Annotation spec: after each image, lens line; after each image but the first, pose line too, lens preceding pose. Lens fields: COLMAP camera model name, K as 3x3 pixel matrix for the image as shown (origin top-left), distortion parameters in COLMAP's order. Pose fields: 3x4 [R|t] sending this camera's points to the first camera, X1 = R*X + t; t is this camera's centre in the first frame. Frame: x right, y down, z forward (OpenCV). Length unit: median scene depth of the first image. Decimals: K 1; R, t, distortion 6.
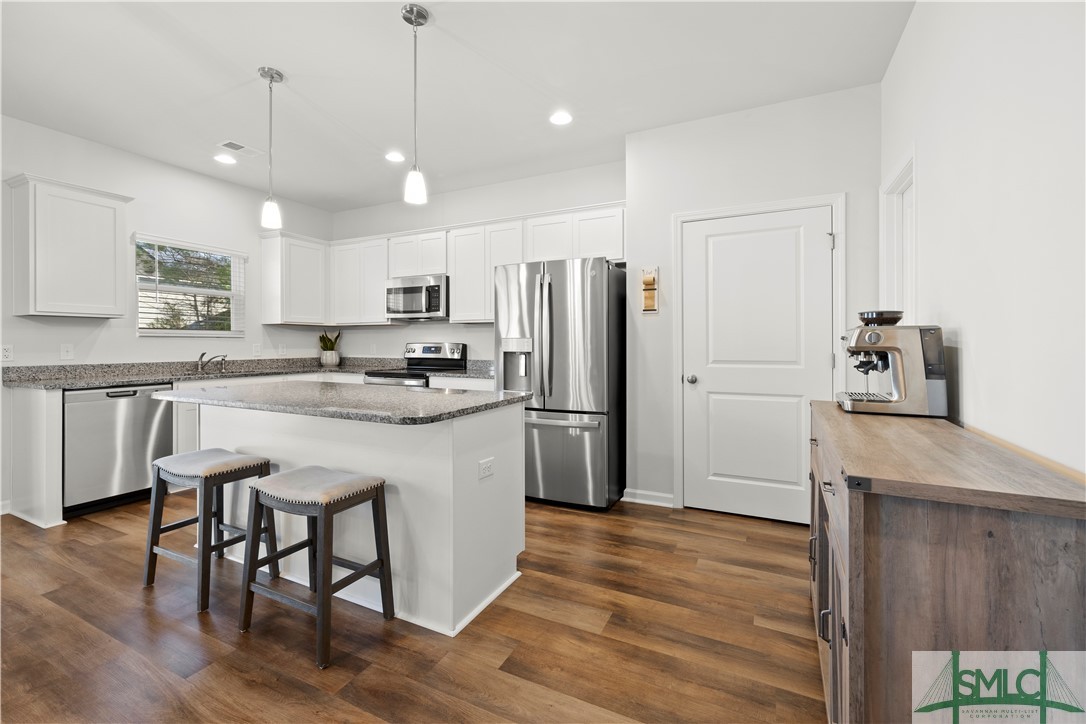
lens RADIAL K [[455.8, 0, 540.7], [0, 455.8, 348.0], [0, 0, 1]] dist [-0.000453, 0.000341]
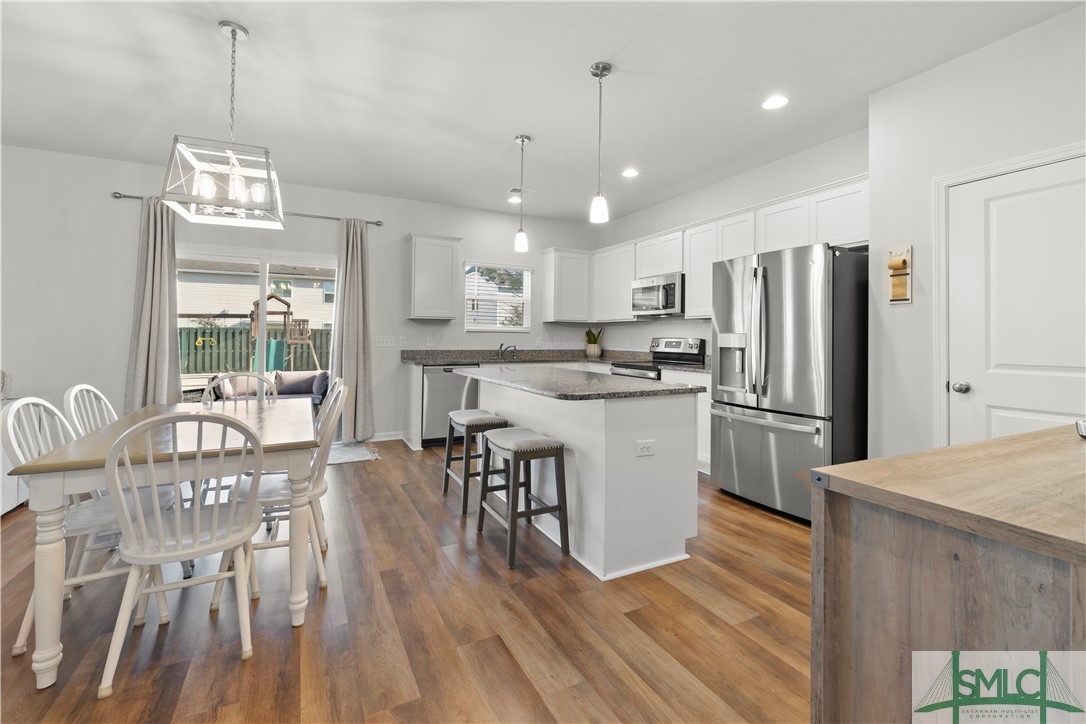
lens RADIAL K [[463.7, 0, 545.0], [0, 463.7, 334.5], [0, 0, 1]] dist [0.000019, -0.000151]
pose [[0.807523, 0.003887, -0.589823, 0.251175], [-0.015137, 0.999785, -0.014136, 0.000773], [0.589642, 0.020344, 0.807409, -0.058474]]
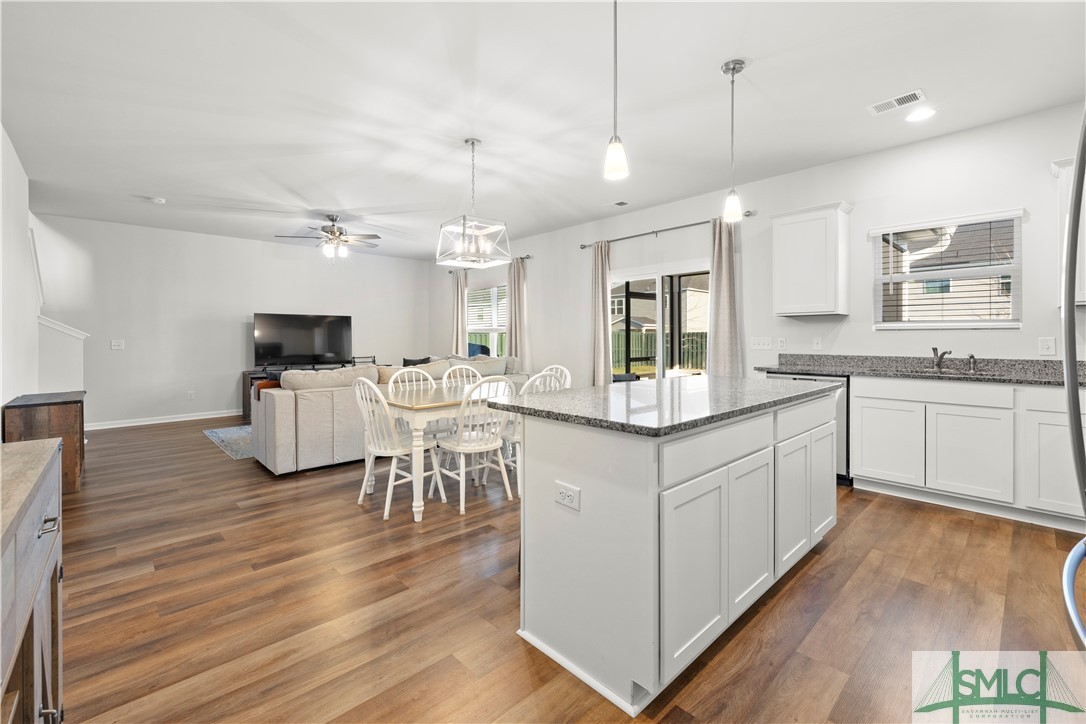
lens RADIAL K [[468.9, 0, 545.1], [0, 468.9, 340.8], [0, 0, 1]] dist [0.000124, 0.000104]
pose [[-0.344180, 0.007646, -0.938873, 0.461201], [-0.007480, 0.999913, 0.010886, -0.009541], [0.938874, 0.010770, -0.344093, 0.871768]]
